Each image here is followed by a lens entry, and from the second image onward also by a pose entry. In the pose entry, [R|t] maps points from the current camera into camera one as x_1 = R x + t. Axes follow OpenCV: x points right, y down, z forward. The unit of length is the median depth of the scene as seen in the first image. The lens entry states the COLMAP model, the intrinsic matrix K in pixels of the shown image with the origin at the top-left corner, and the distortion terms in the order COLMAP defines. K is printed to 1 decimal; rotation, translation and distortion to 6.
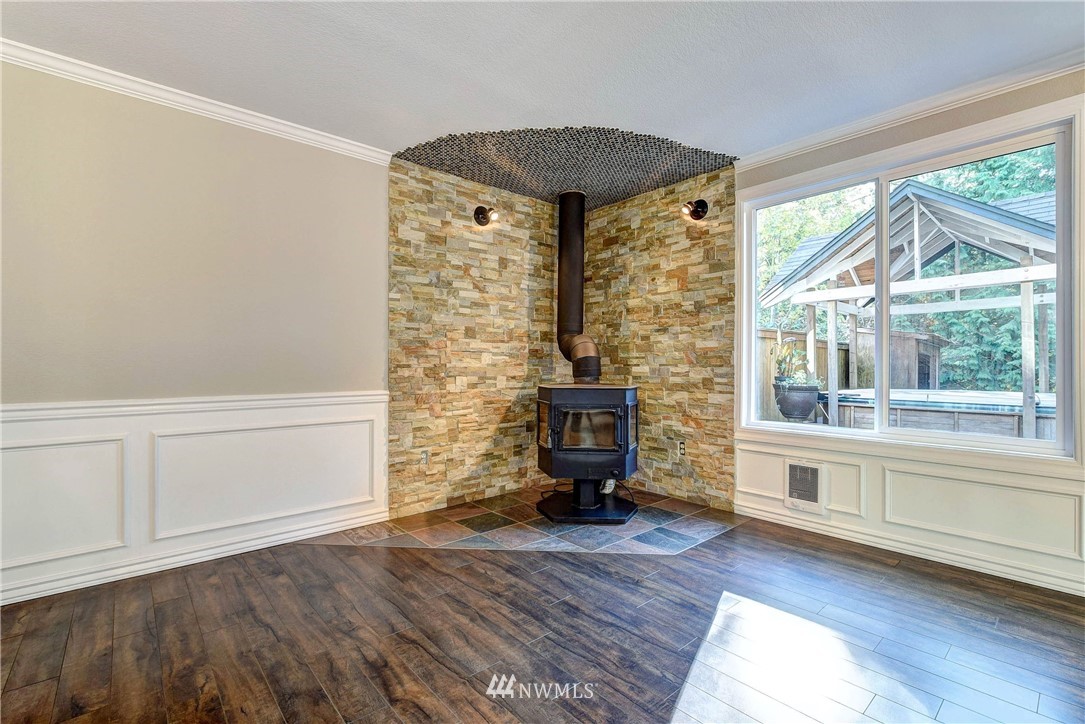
lens RADIAL K [[478.9, 0, 536.0], [0, 478.9, 362.6], [0, 0, 1]] dist [-0.003524, -0.004752]
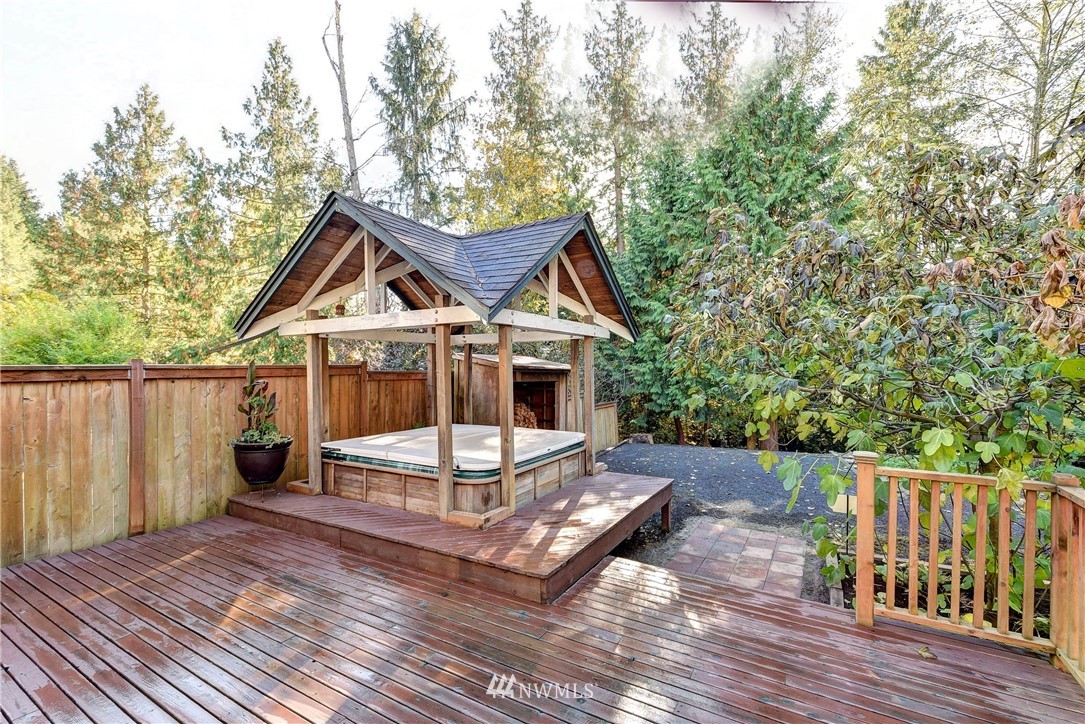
lens RADIAL K [[478.9, 0, 539.5], [0, 478.9, 367.3], [0, 0, 1]] dist [-0.003524, -0.004752]
pose [[0.945066, -0.007864, 0.326785, 0.714931], [0.004997, 0.999941, 0.009612, -0.079937], [-0.326841, -0.007452, 0.945050, 0.100029]]
